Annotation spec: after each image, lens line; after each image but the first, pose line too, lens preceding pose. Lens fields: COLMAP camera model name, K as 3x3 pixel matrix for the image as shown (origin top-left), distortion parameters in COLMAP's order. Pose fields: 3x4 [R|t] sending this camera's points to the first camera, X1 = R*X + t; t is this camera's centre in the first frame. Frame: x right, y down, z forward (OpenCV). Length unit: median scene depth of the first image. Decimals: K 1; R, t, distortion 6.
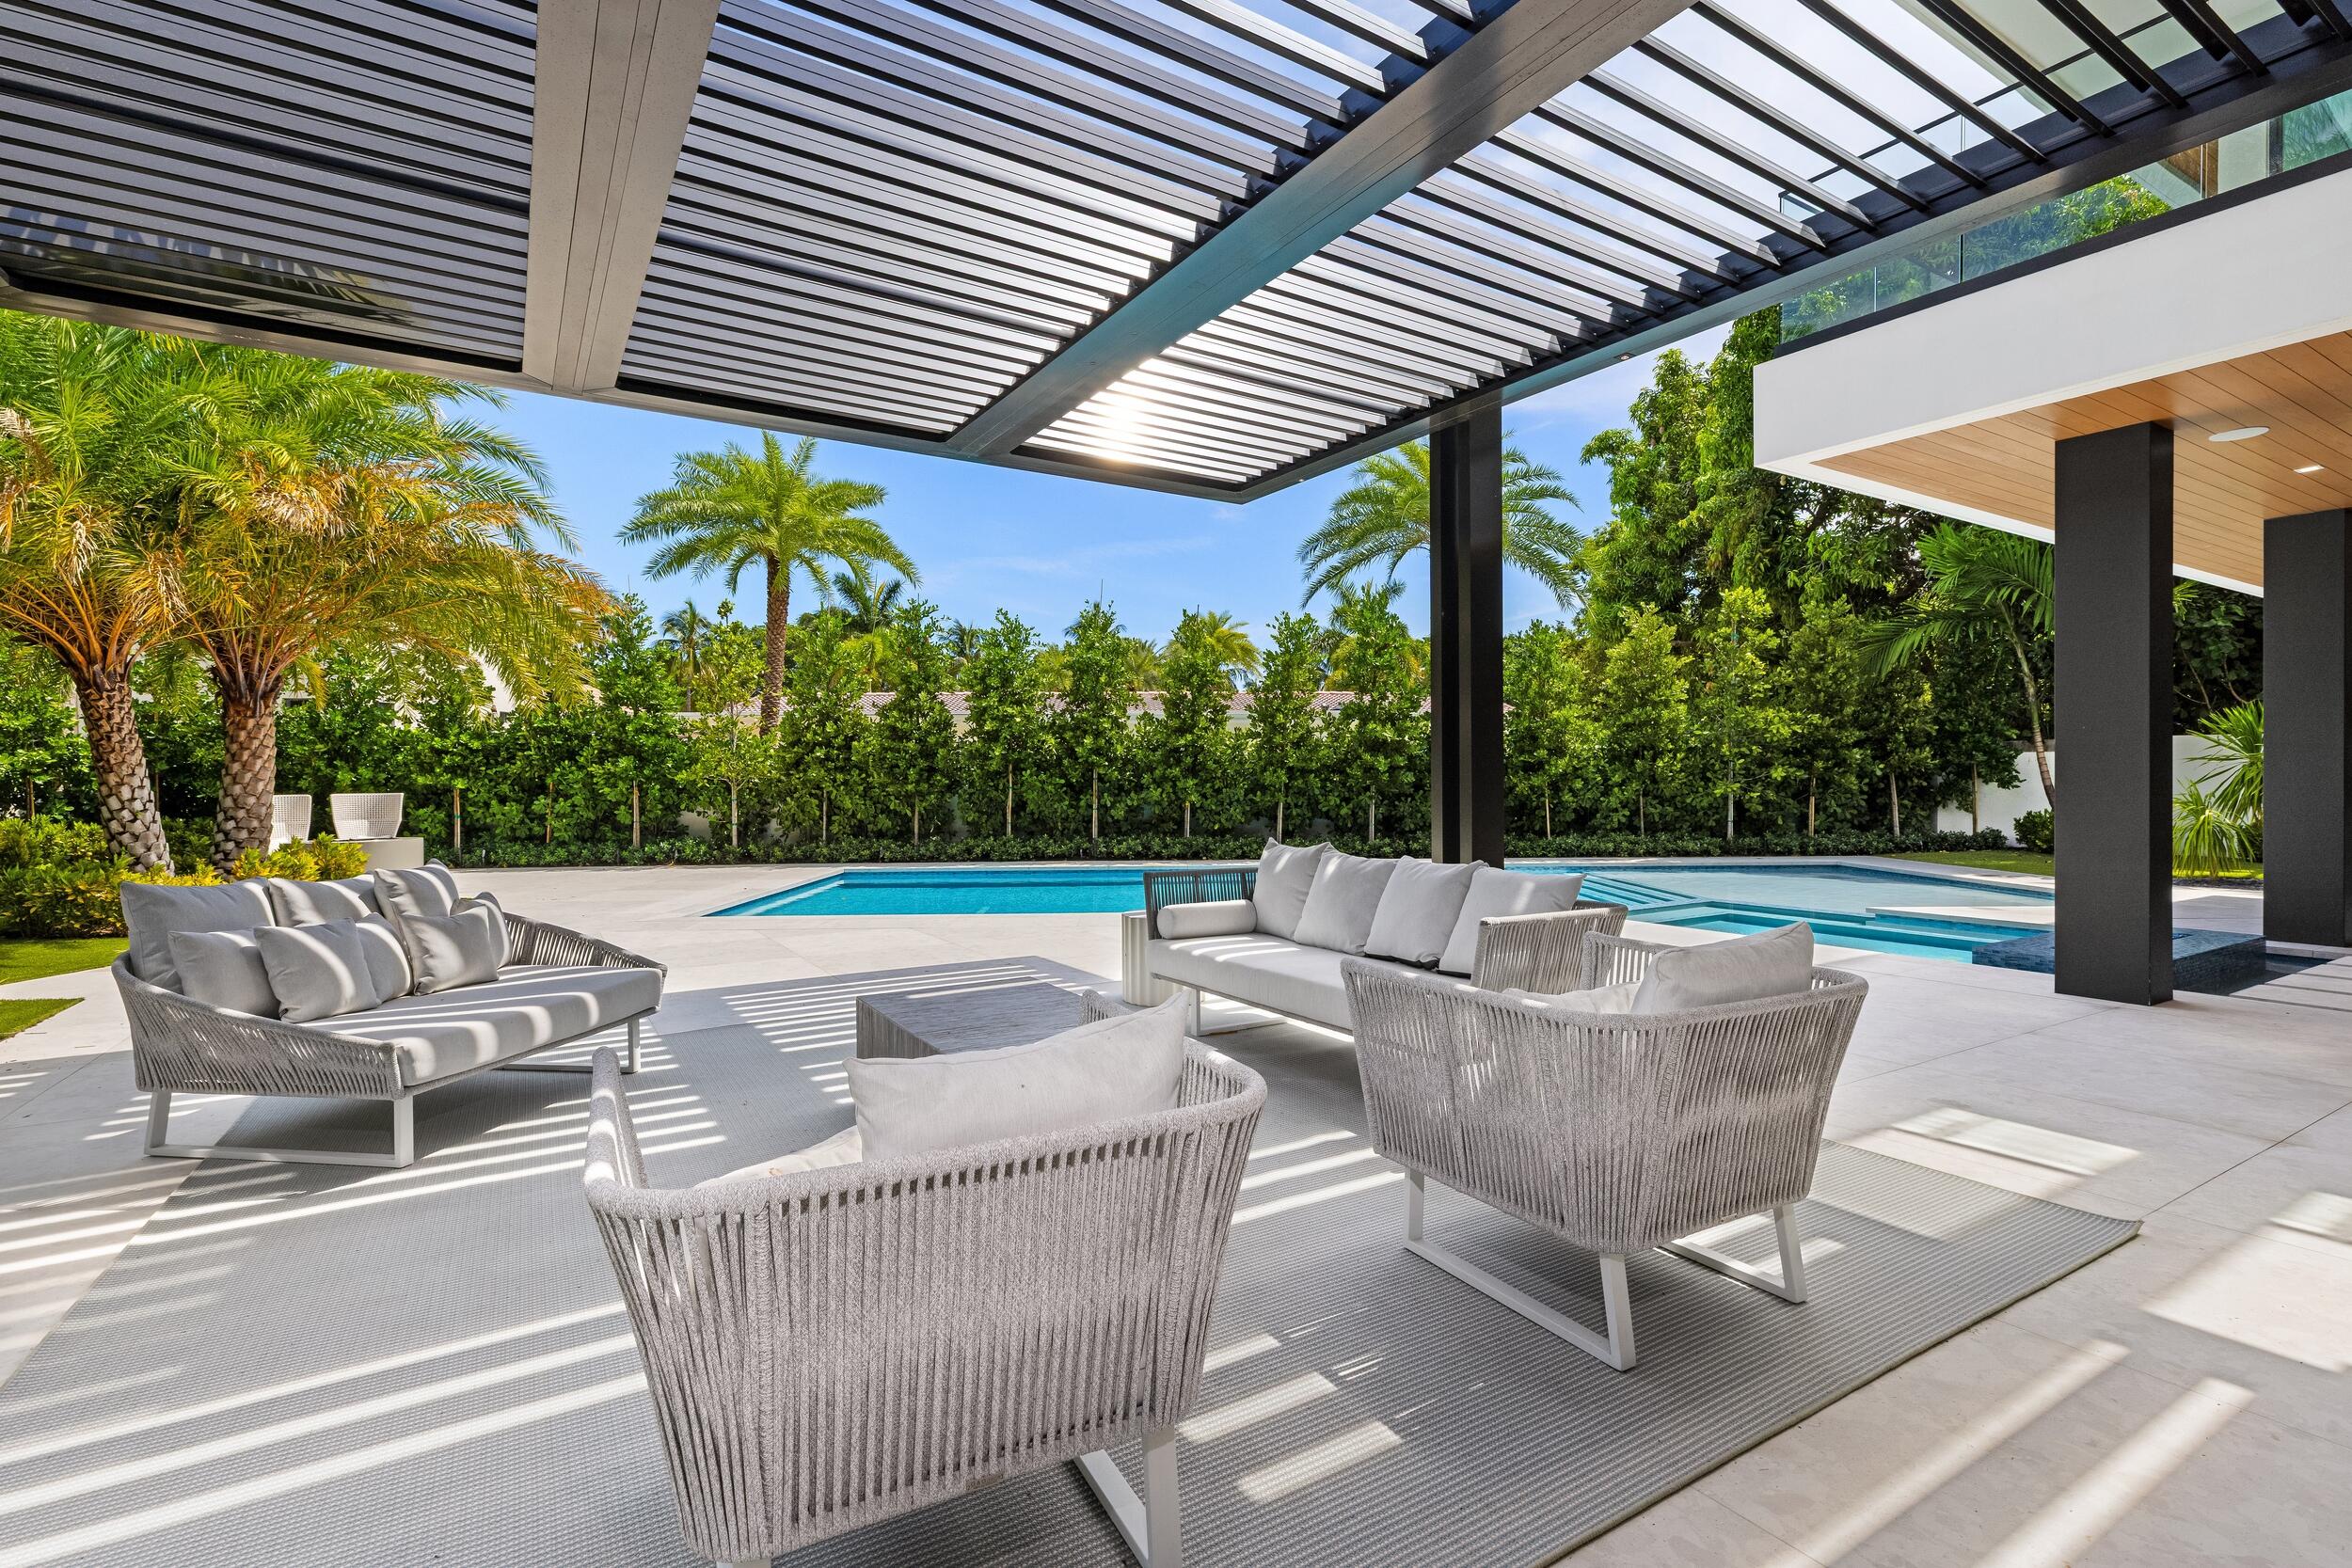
lens RADIAL K [[1070.1, 0, 1175.8], [0, 1070.1, 783.5], [0, 0, 1]] dist [0.004410, -0.001150]
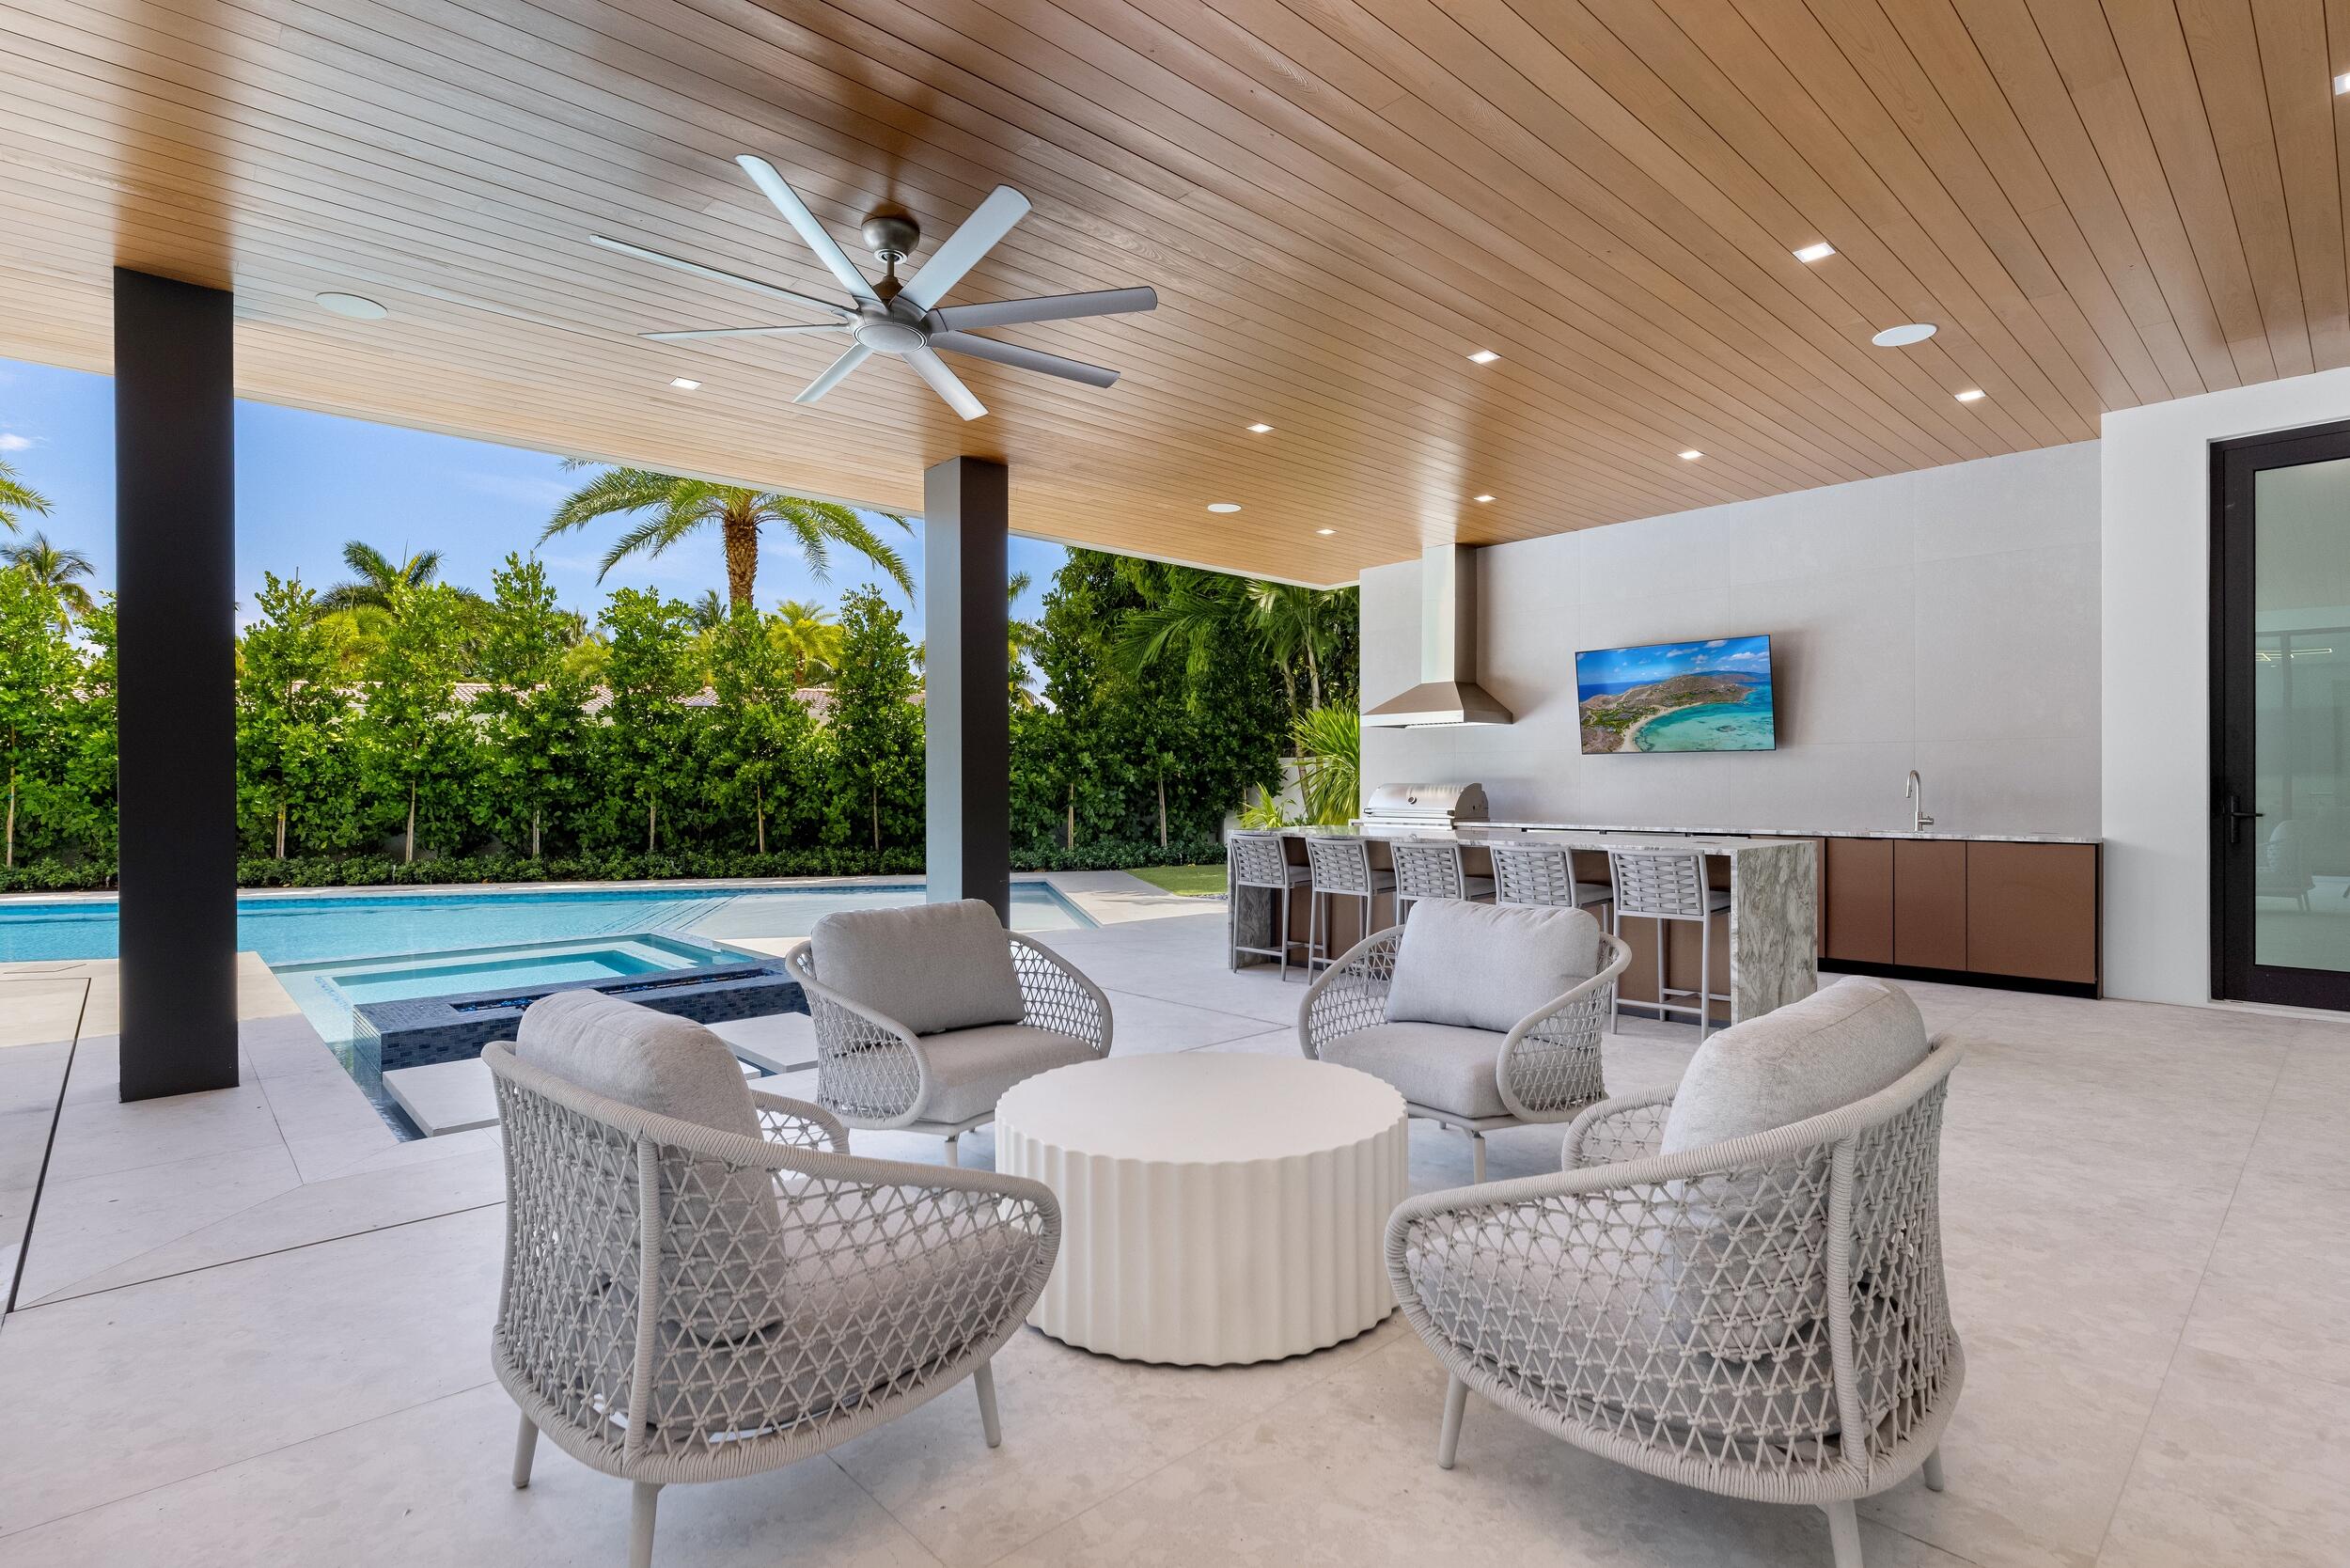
lens RADIAL K [[1128.0, 0, 1179.9], [0, 1128.0, 794.8], [0, 0, 1]] dist [-0.003760, 0.001273]
pose [[0.981265, -0.000750, 0.192661, 0.517495], [0.000320, 0.999997, 0.002267, 0.000865], [-0.192663, -0.002163, 0.981263, 0.051729]]
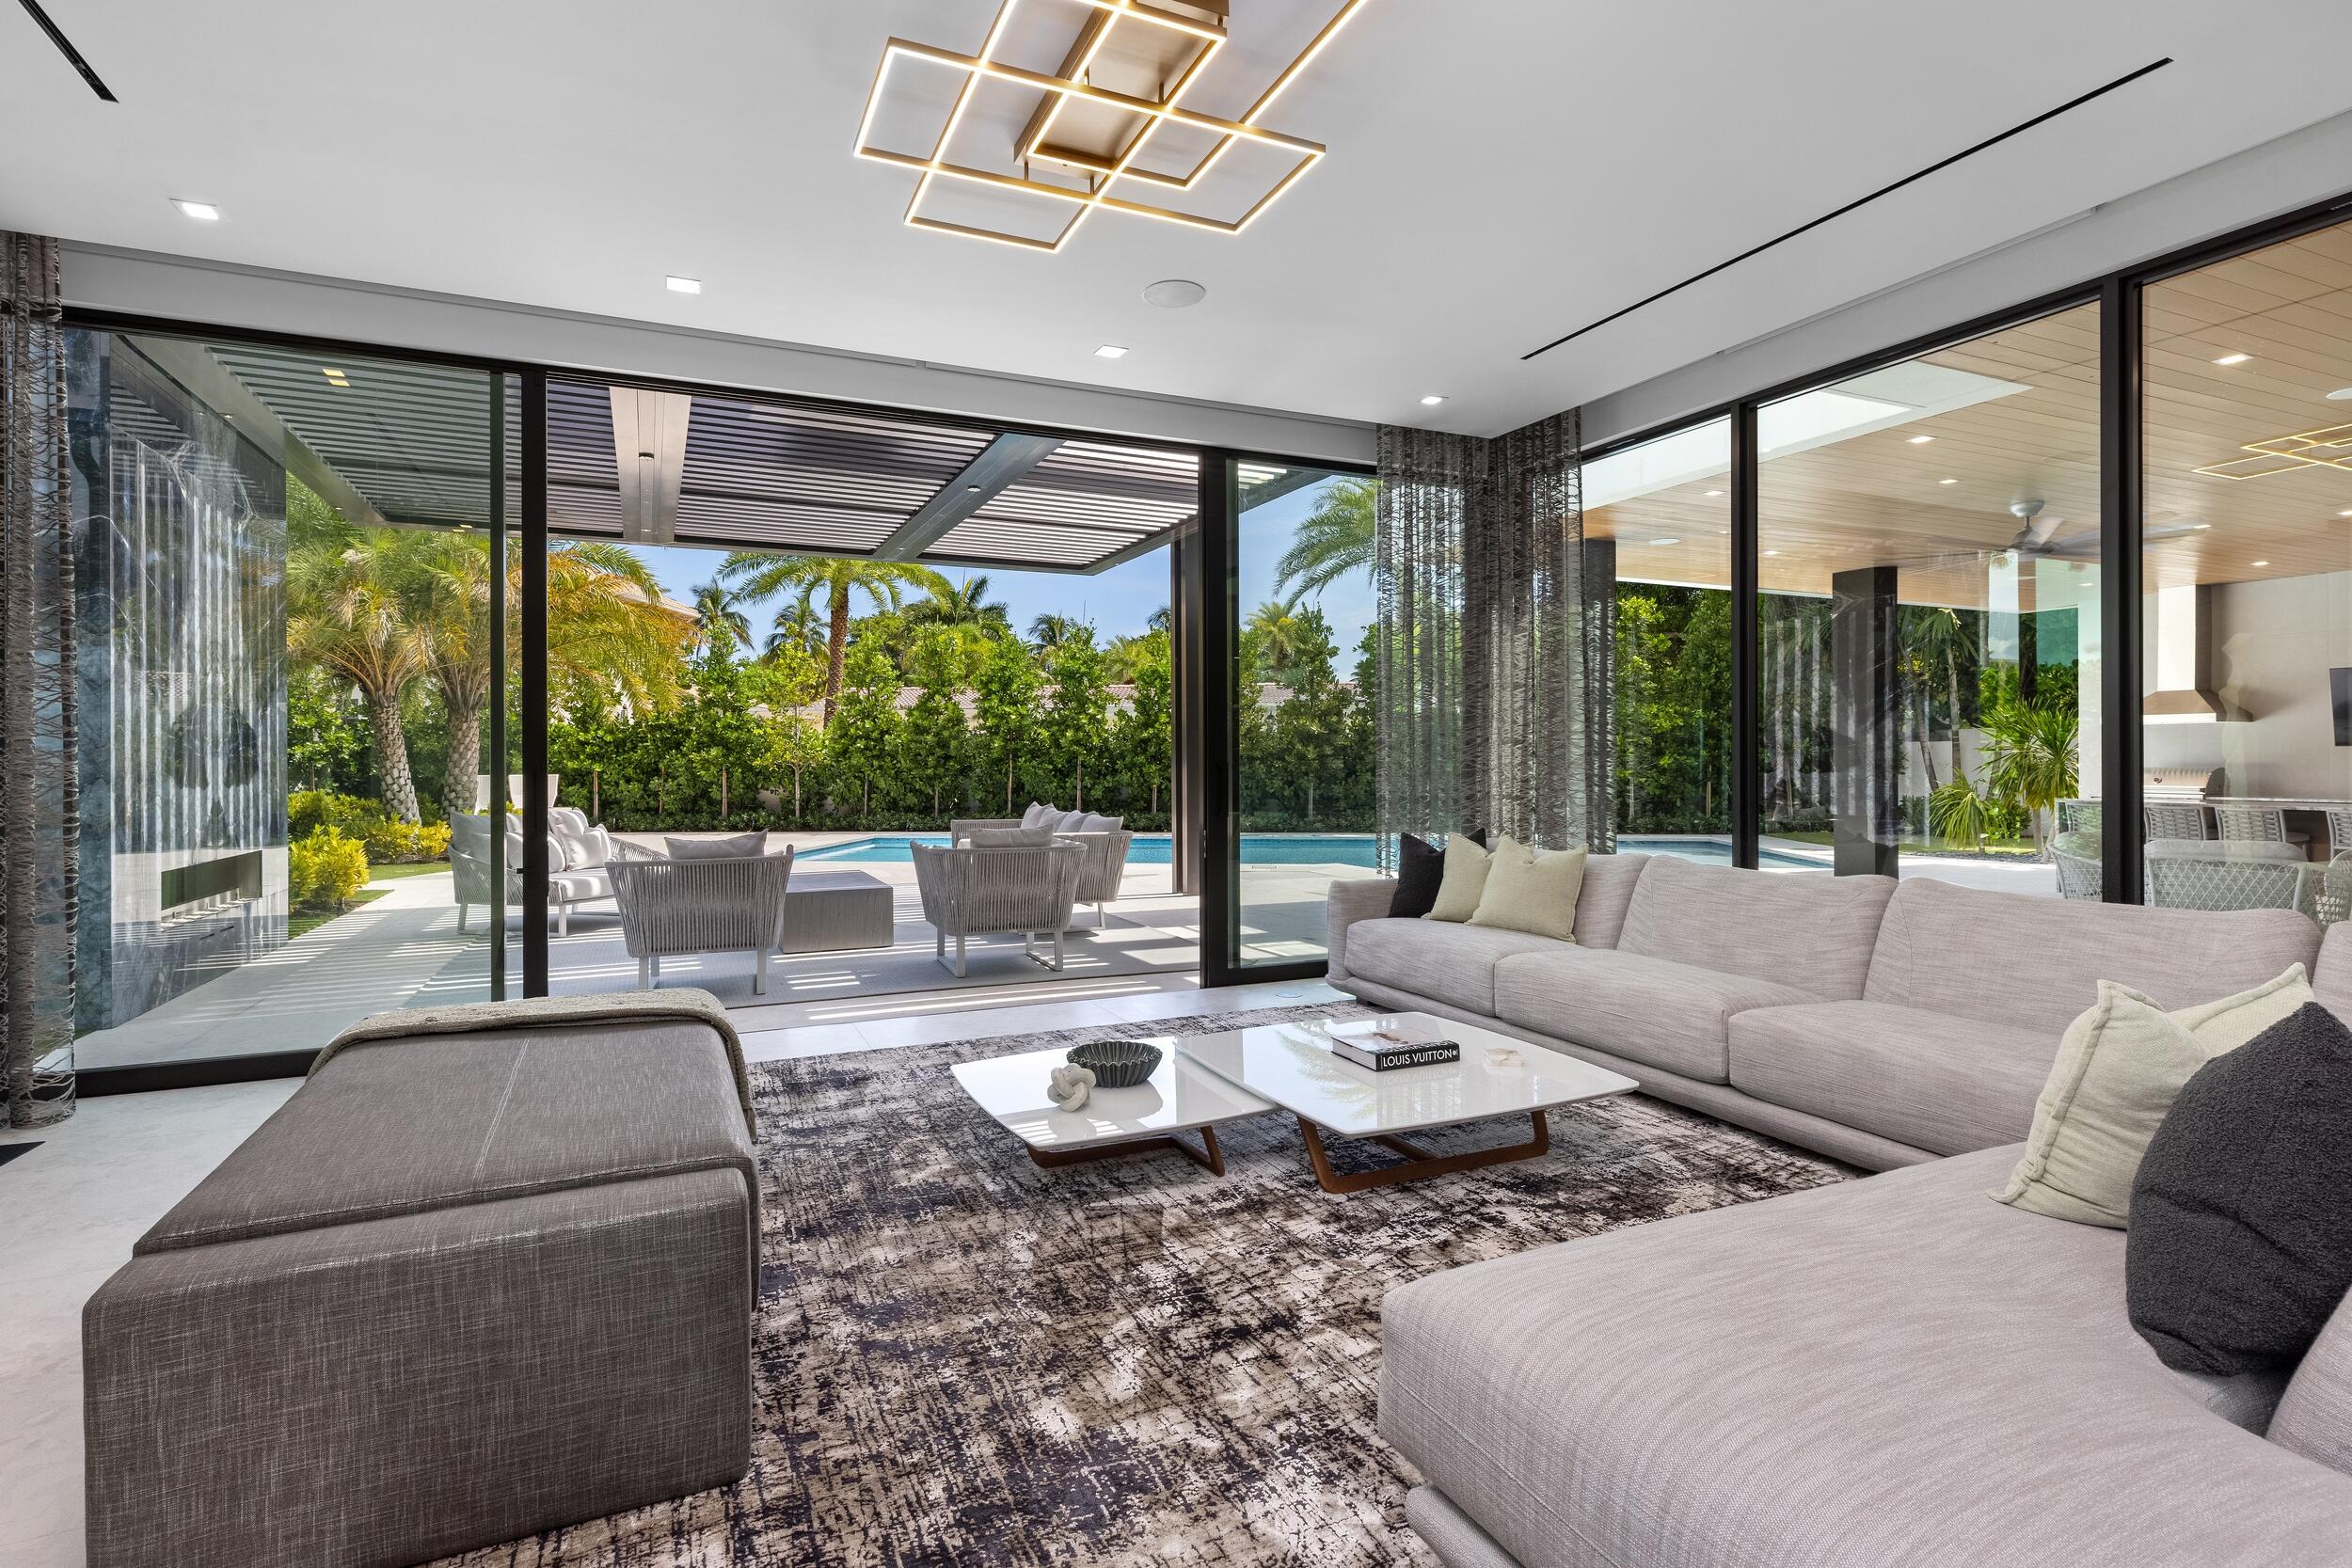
lens RADIAL K [[1150.1, 0, 1154.3], [0, 1150.1, 759.8], [0, 0, 1]] dist [0.005704, -0.000560]
pose [[0.989605, 0.001570, -0.143805, 0.200723], [-0.002579, 0.999973, -0.006828, -0.001388], [0.143791, 0.007128, 0.989582, -0.284342]]
